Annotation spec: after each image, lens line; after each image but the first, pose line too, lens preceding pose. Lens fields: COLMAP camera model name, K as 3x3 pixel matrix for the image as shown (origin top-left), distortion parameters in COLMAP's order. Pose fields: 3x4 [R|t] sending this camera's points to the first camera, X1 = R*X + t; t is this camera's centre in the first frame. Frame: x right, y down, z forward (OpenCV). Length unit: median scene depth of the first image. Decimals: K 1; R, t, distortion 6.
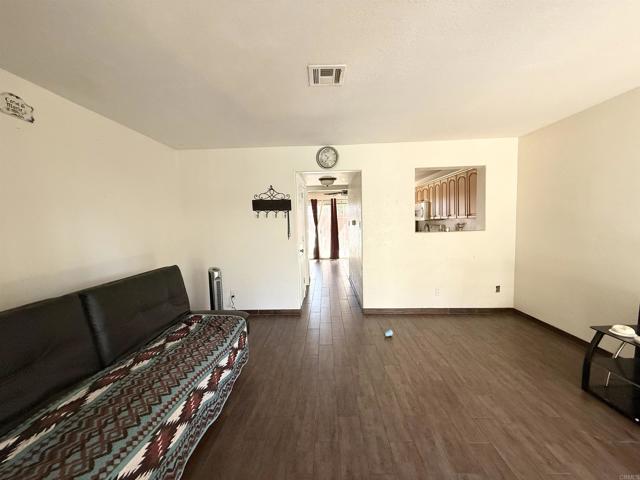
lens RADIAL K [[256.6, 0, 320.4], [0, 256.6, 239.3], [0, 0, 1]] dist [0.001586, 0.000284]
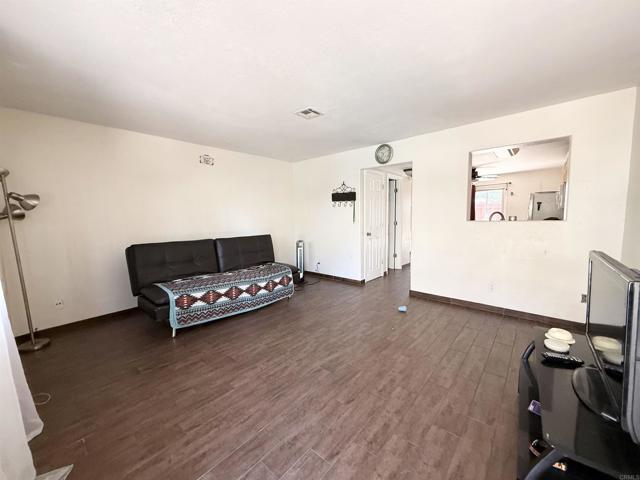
lens RADIAL K [[256.6, 0, 319.0], [0, 256.6, 238.3], [0, 0, 1]] dist [0.001586, 0.000284]
pose [[0.767674, 0.069064, -0.637108, 0.570968], [-0.046807, 0.997563, 0.051739, 0.015561], [0.639128, -0.009898, 0.769036, -0.081278]]
